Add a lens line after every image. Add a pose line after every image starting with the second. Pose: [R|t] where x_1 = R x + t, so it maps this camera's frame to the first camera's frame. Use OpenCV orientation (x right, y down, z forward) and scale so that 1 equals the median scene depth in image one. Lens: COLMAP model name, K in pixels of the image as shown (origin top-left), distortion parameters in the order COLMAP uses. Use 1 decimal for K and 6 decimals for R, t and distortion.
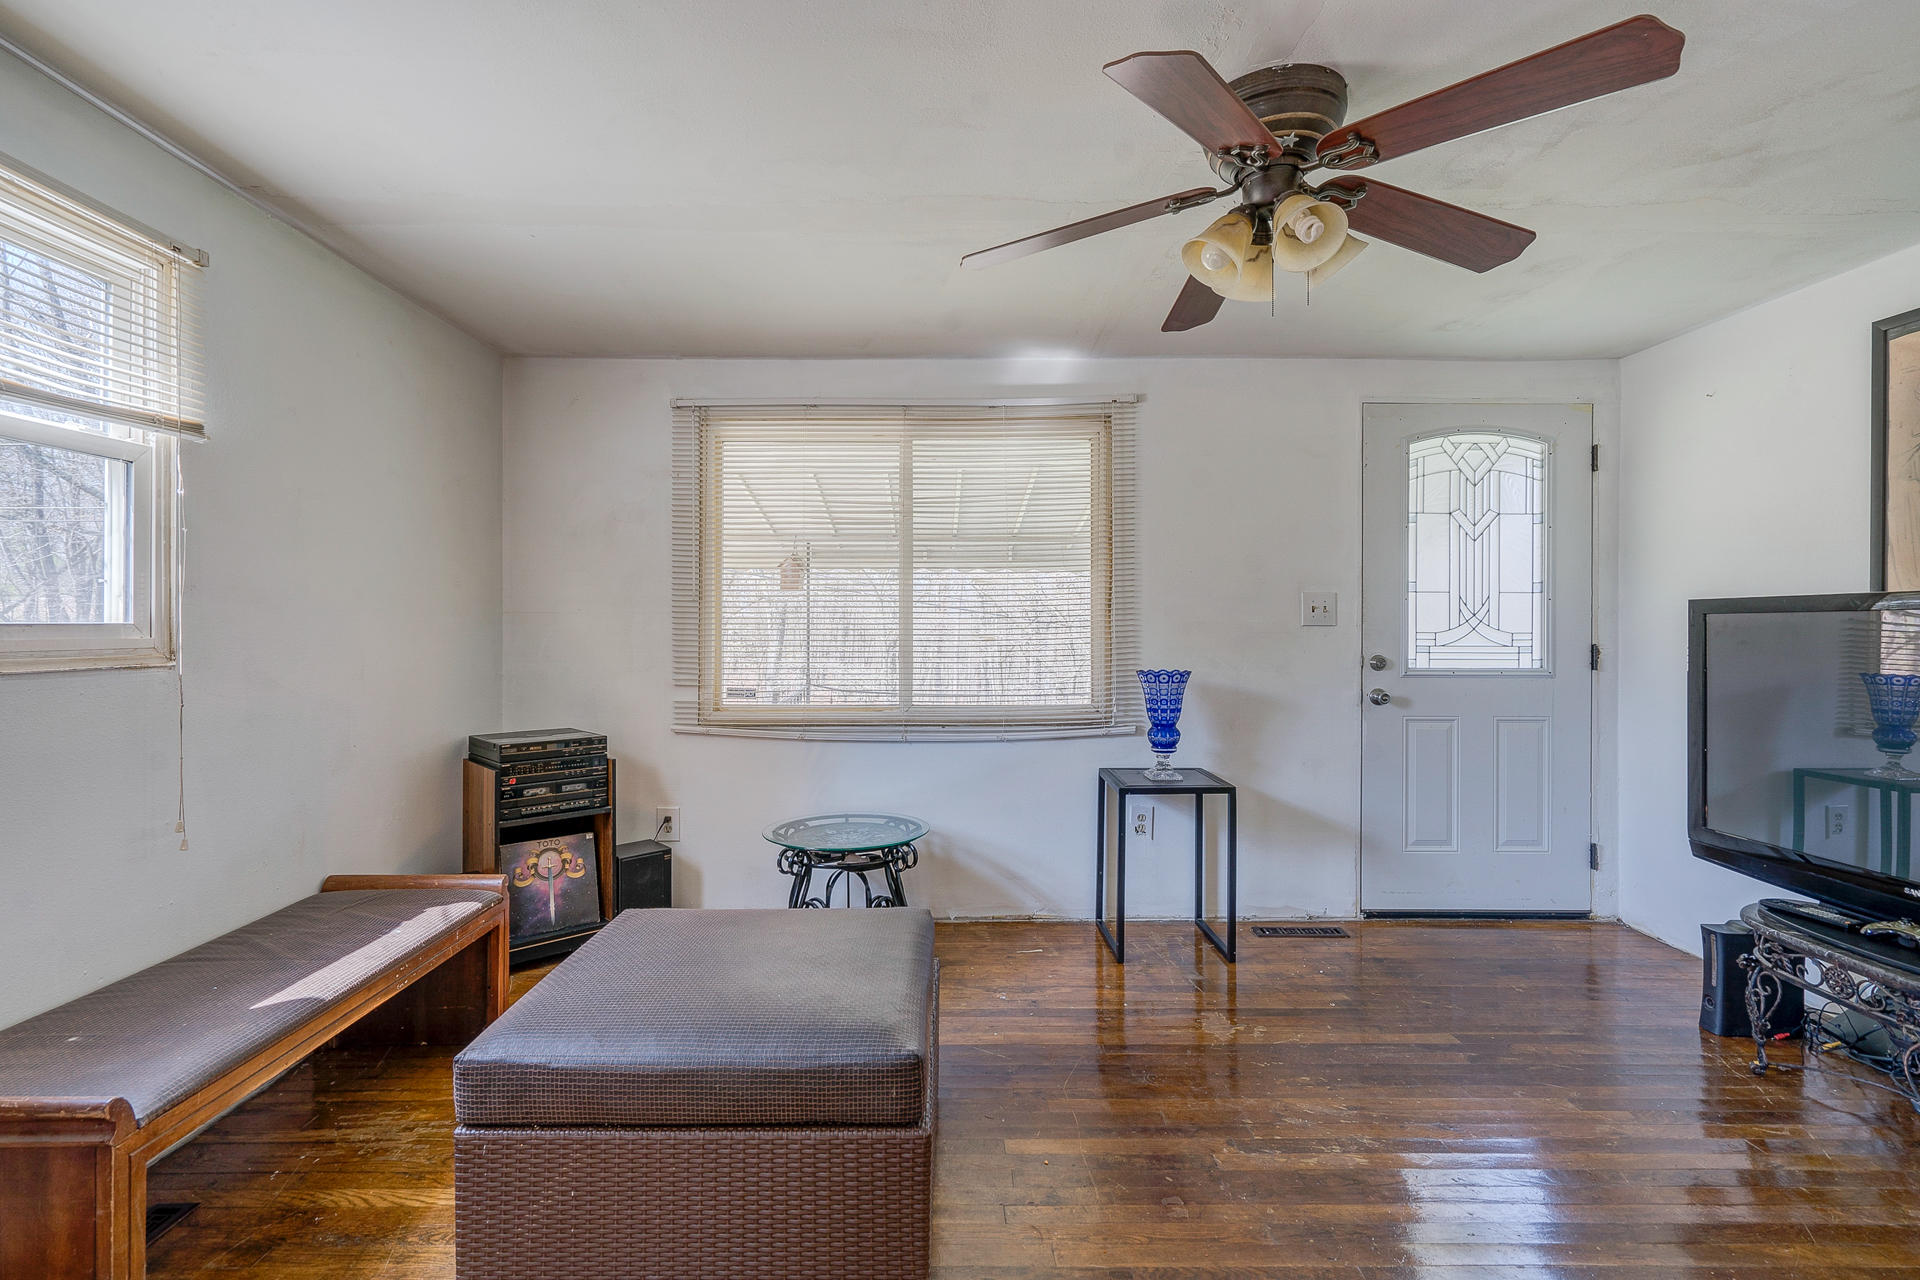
lens RADIAL K [[877.7, 0, 954.1], [0, 877.7, 629.2], [0, 0, 1]] dist [-0.002145, 0.000135]
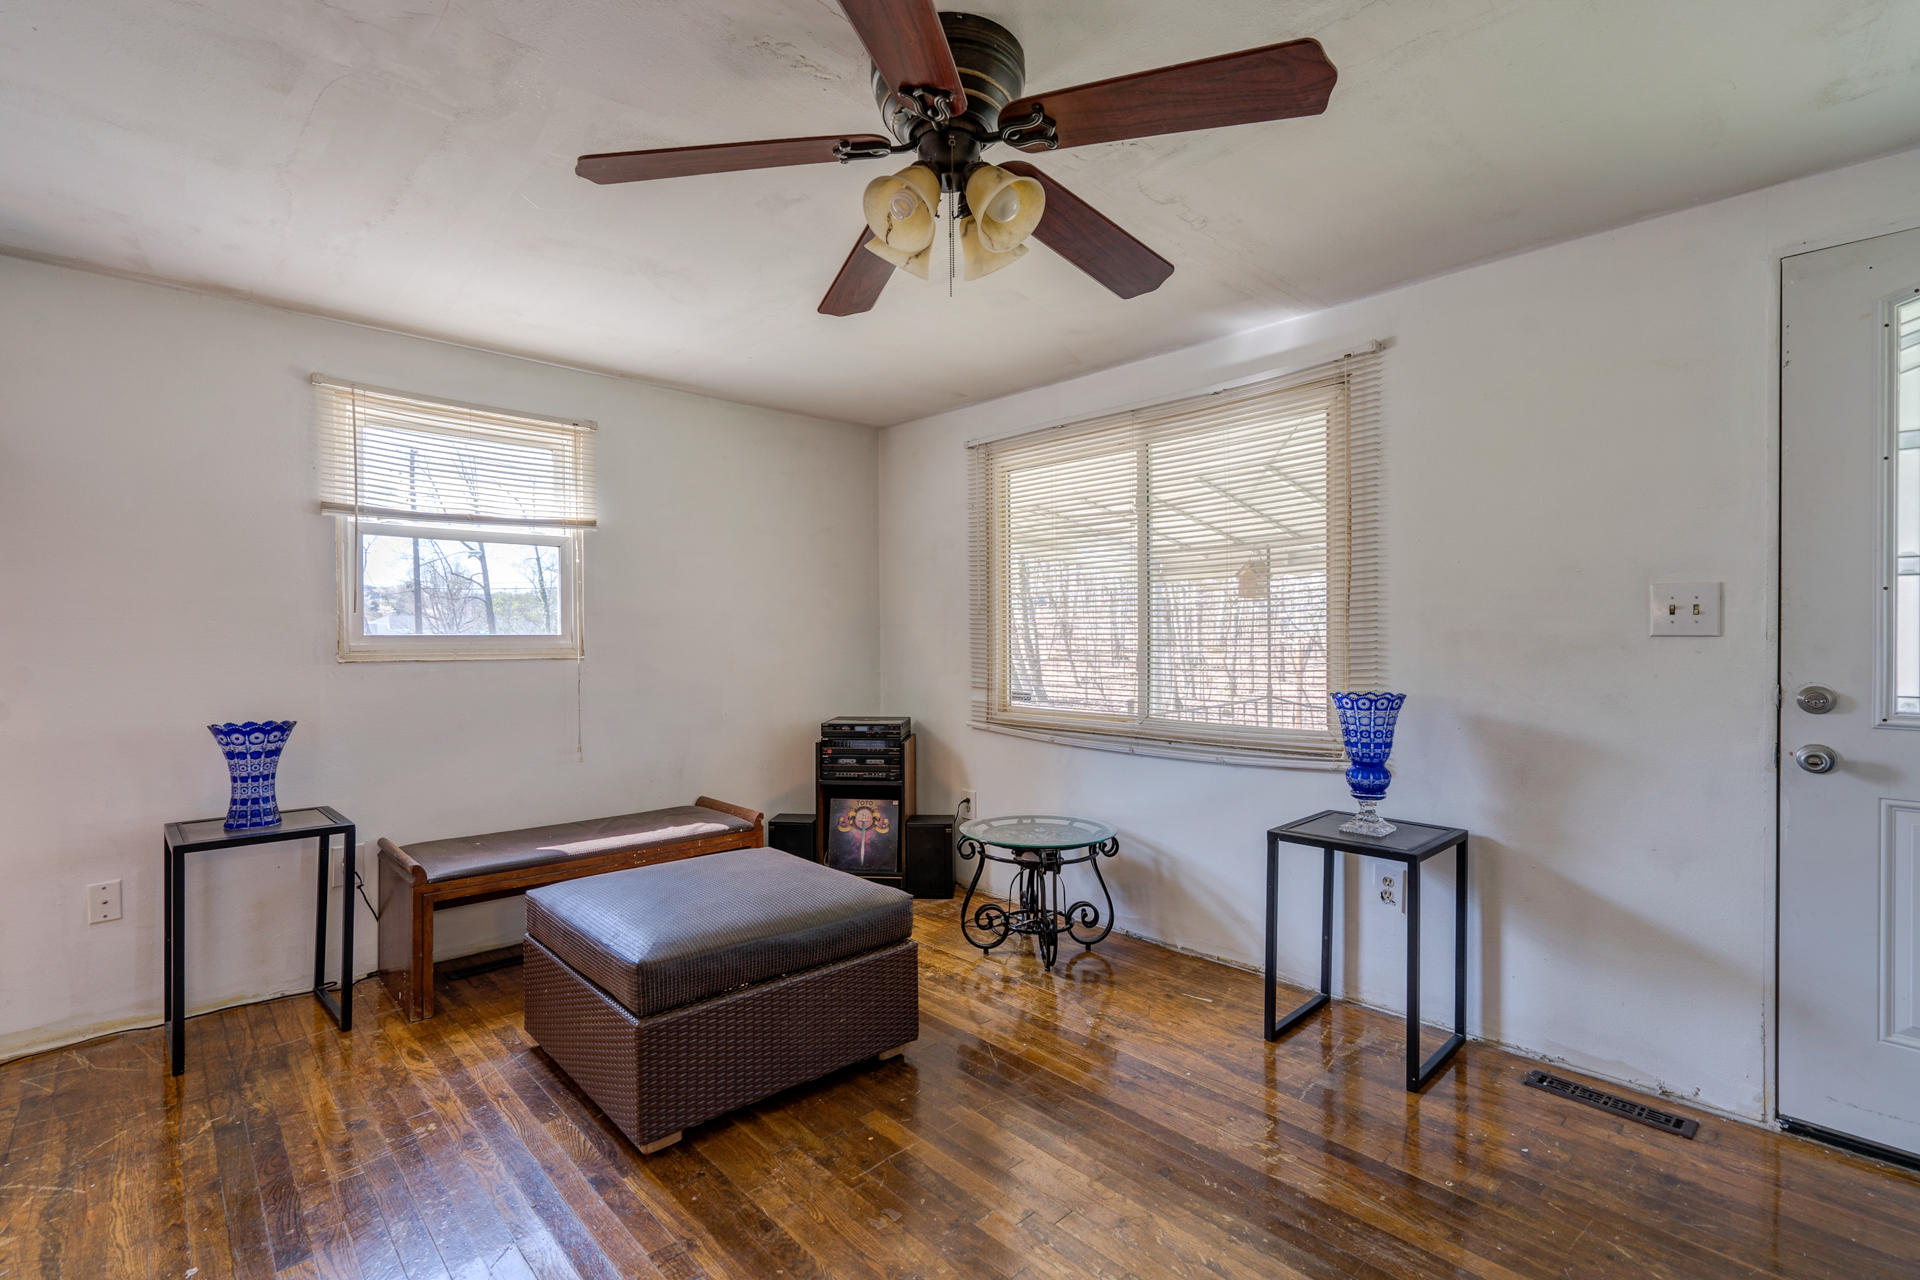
lens RADIAL K [[873.9, 0, 960.0], [0, 873.9, 640.0], [0, 0, 1]] dist [0.000701, 0.000560]
pose [[0.686266, 0.003954, -0.727340, 0.525420], [-0.001268, 0.999990, 0.004240, -0.002939], [0.727350, -0.001987, 0.686264, 0.193928]]
